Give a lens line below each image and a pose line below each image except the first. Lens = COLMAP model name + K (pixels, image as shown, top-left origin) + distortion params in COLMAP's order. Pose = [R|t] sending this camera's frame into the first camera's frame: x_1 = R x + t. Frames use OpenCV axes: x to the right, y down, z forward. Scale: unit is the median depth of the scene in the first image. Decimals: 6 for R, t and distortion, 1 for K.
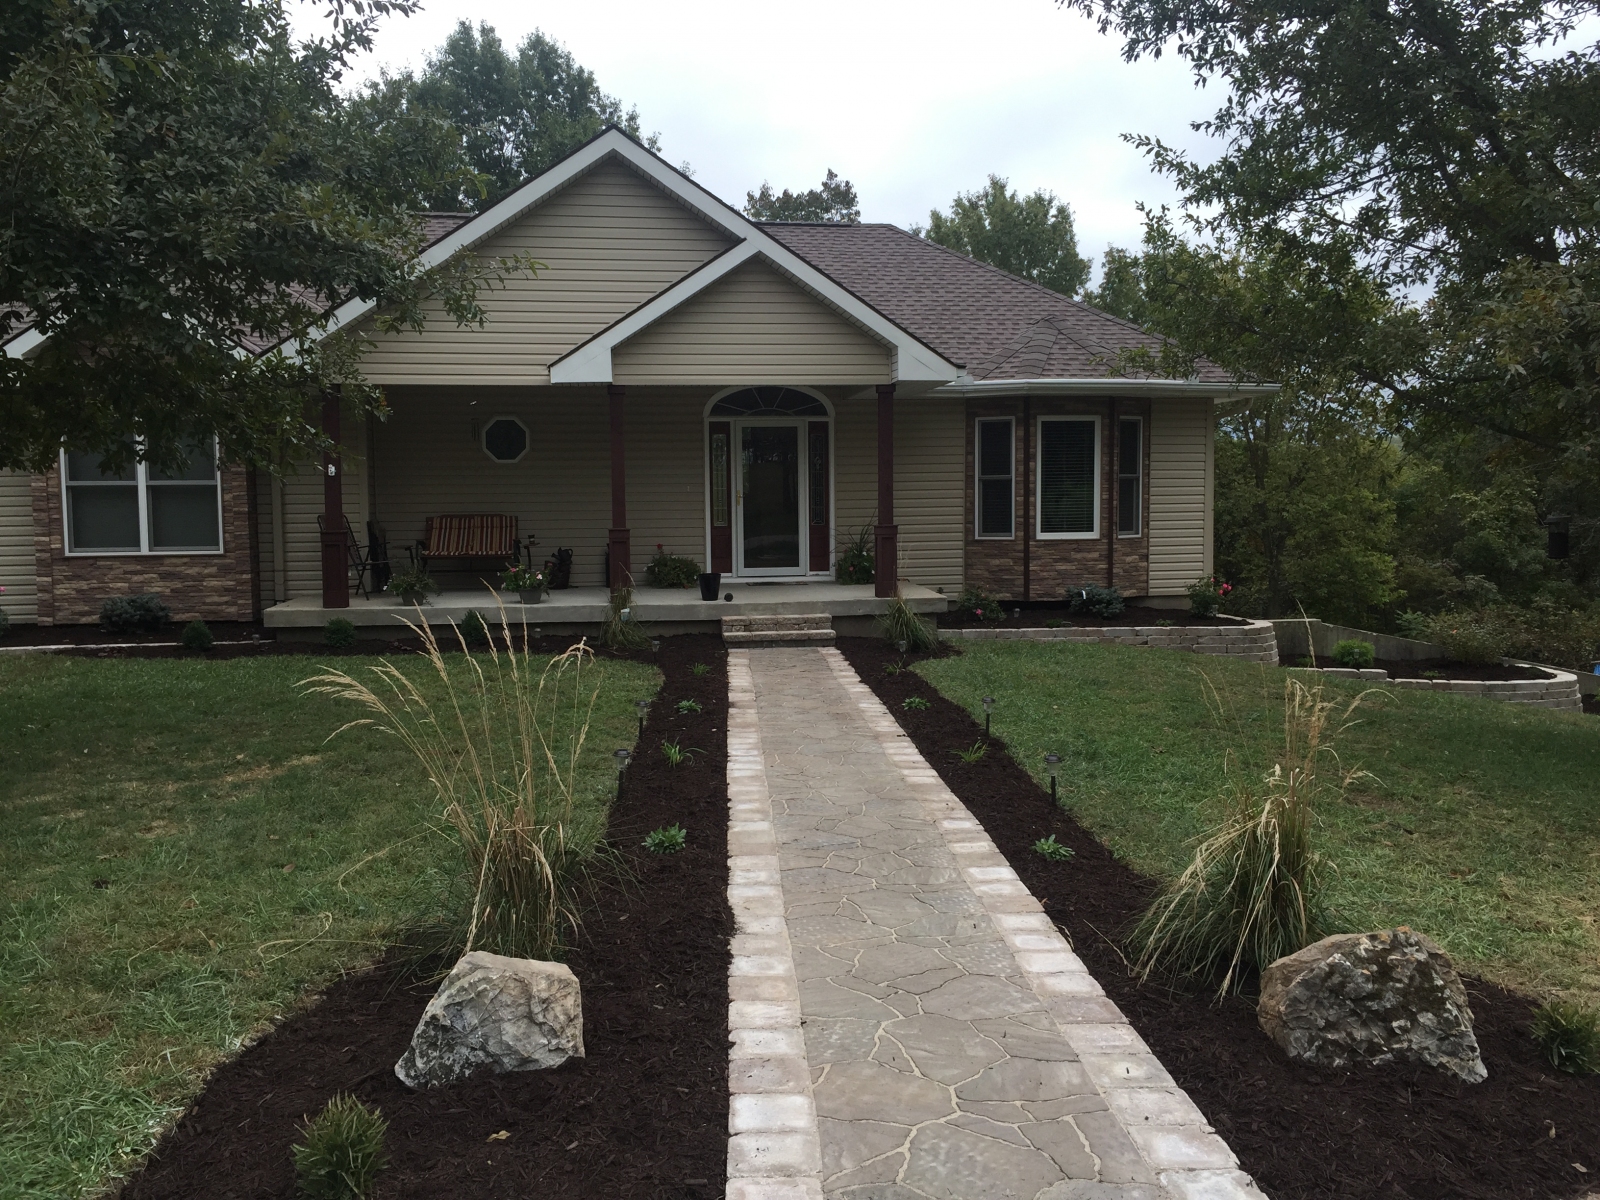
lens RADIAL K [[1360.3, 0, 800.7], [0, 1360.3, 599.6], [0, 0, 1]] dist [0.058479, -0.060709]
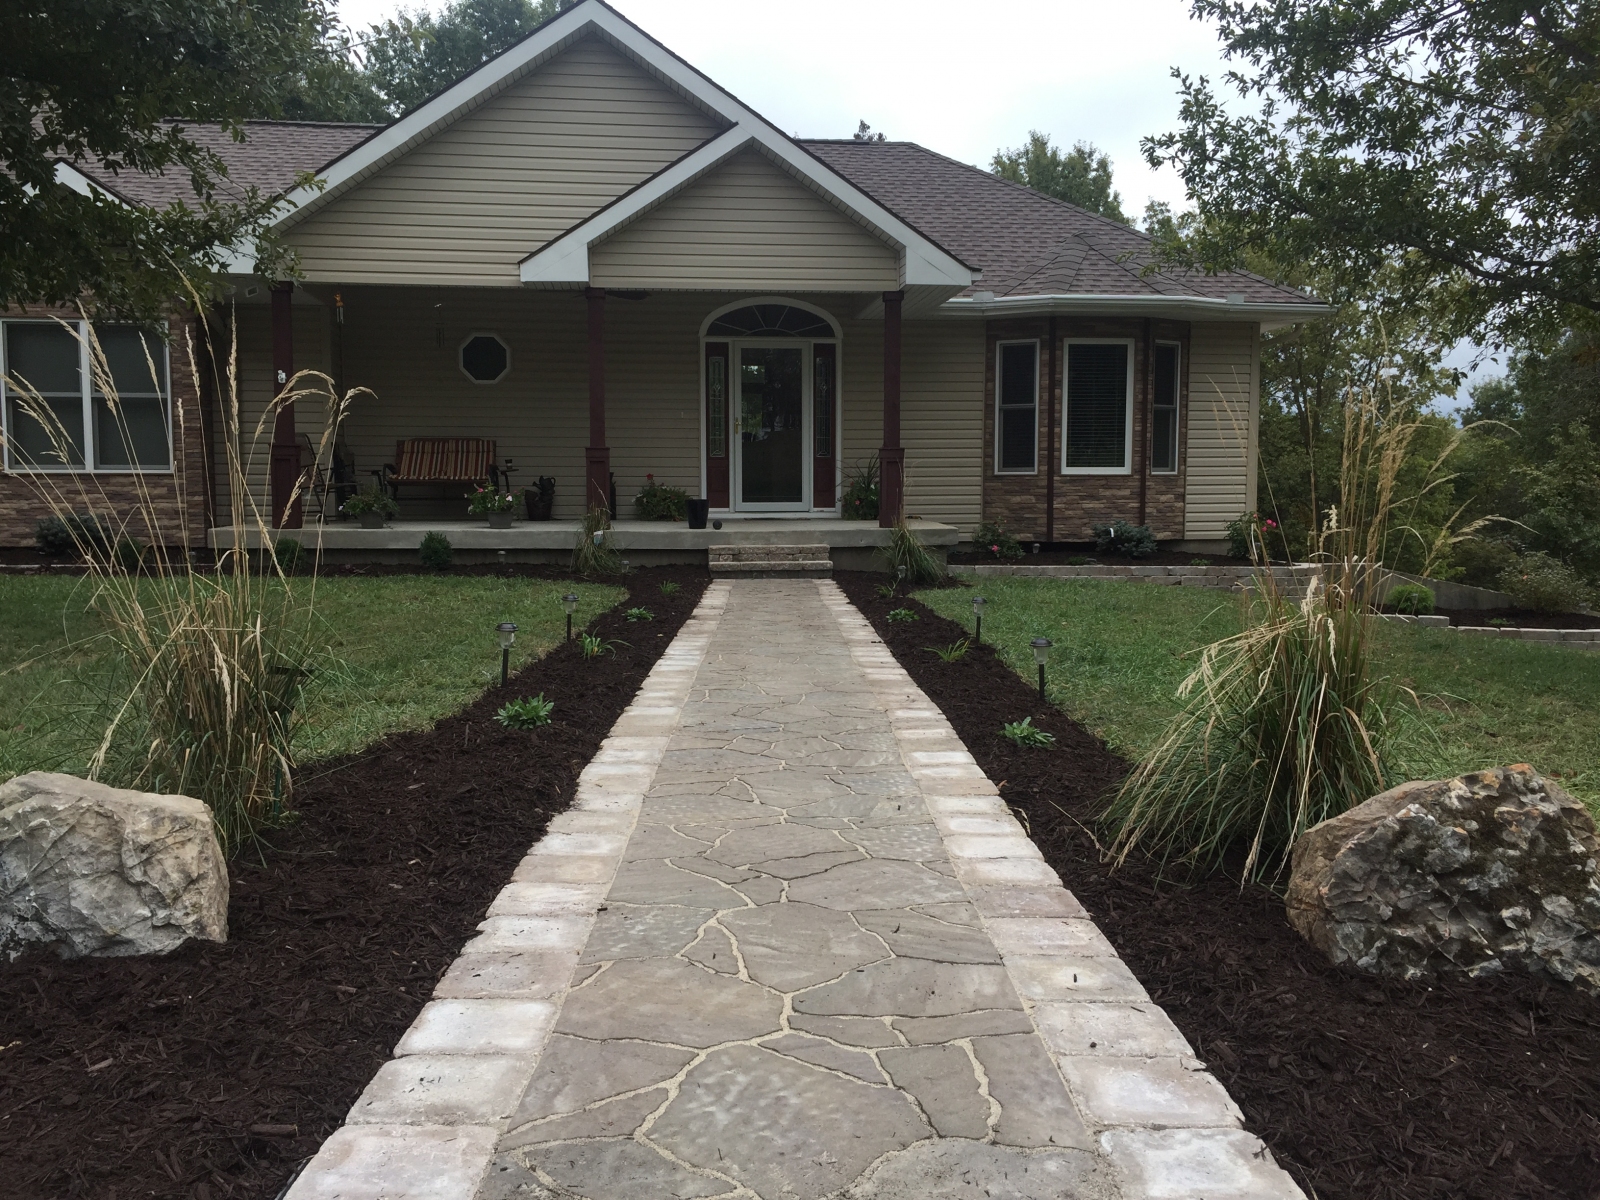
lens RADIAL K [[1360.3, 0, 802.0], [0, 1360.3, 599.6], [0, 0, 1]] dist [0.058479, -0.060709]
pose [[0.999464, 0.012485, -0.030248, 0.044715], [-0.012267, 0.999898, 0.007374, 0.057244], [0.030337, -0.006999, 0.999515, 0.126644]]
